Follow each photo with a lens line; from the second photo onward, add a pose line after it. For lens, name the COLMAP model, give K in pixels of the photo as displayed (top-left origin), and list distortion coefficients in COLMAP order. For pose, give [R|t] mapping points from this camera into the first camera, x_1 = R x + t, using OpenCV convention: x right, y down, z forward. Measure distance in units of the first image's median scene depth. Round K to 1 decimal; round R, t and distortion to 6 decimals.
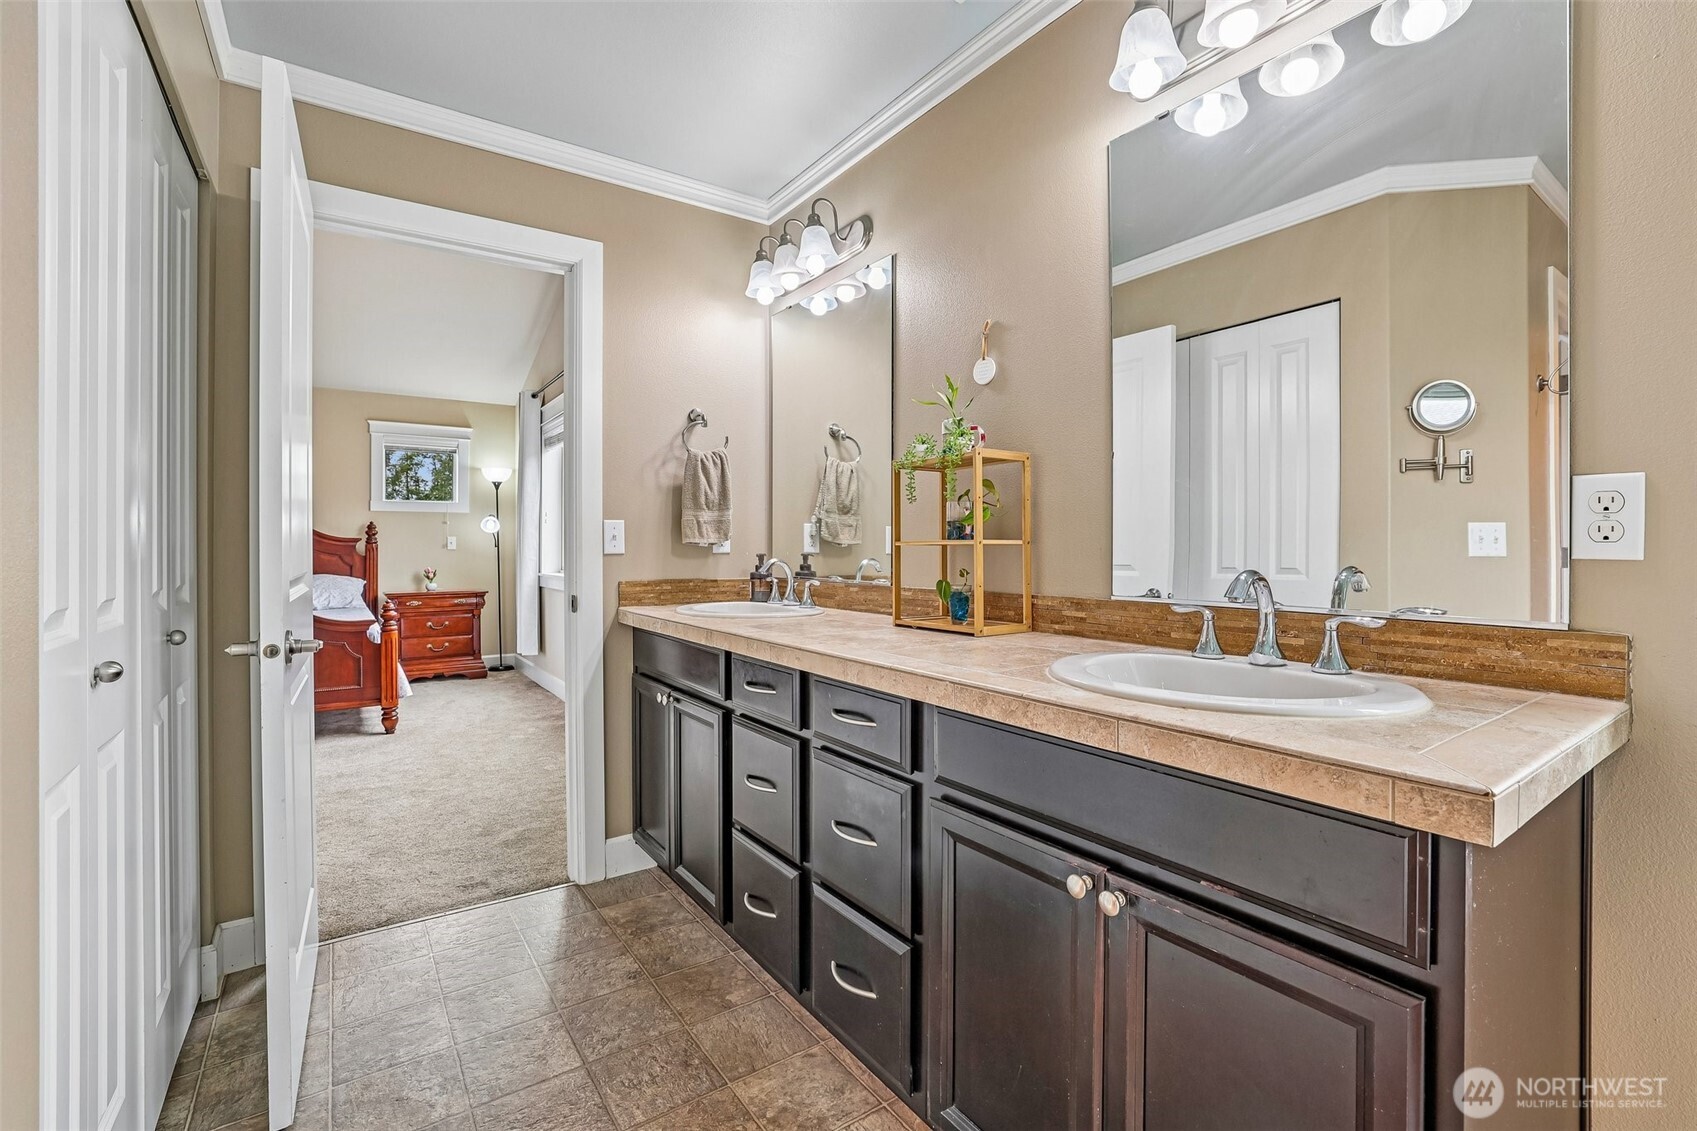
lens RADIAL K [[743.8, 0, 849.7], [0, 743.8, 548.0], [0, 0, 1]] dist [-0.026170, 0.000767]
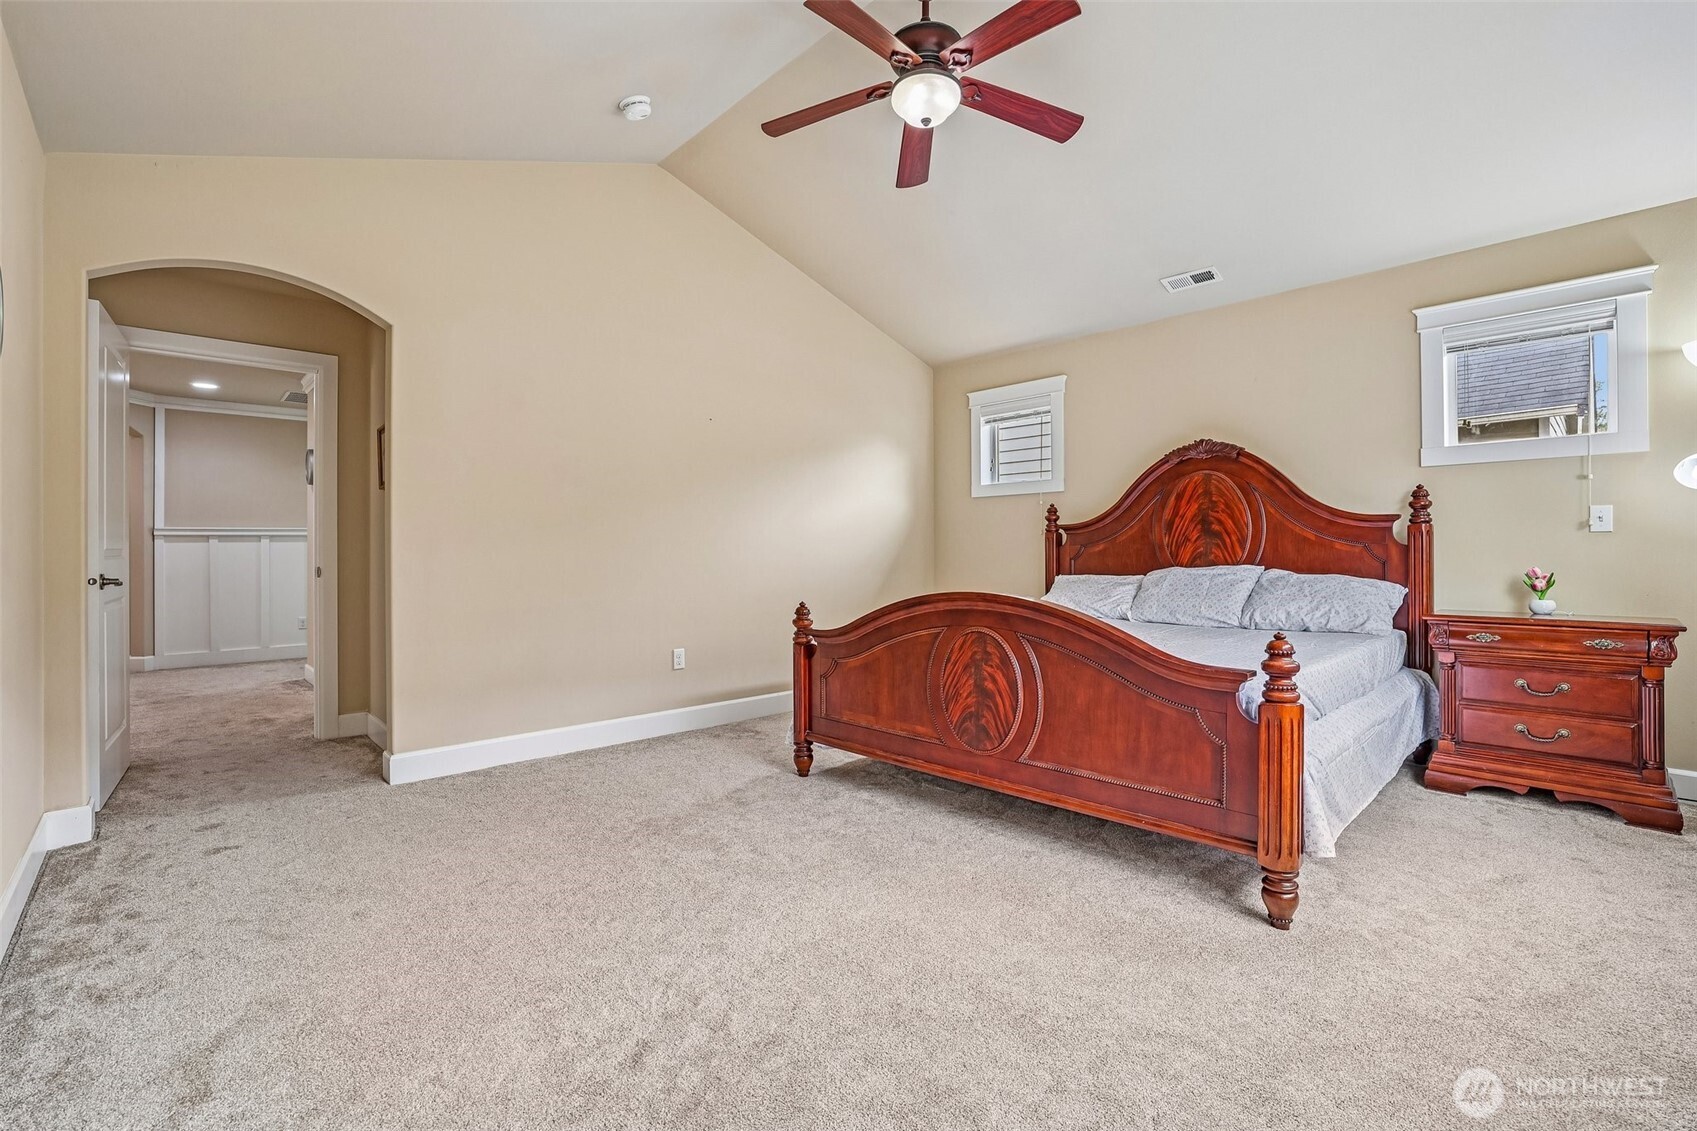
lens RADIAL K [[743.8, 0, 849.7], [0, 743.8, 548.0], [0, 0, 1]] dist [-0.026170, 0.000767]
pose [[0.133173, -0.003836, -0.991085, -0.152601], [0.002828, 0.999990, -0.003490, 0.013654], [0.991089, -0.002338, 0.133182, 0.491201]]
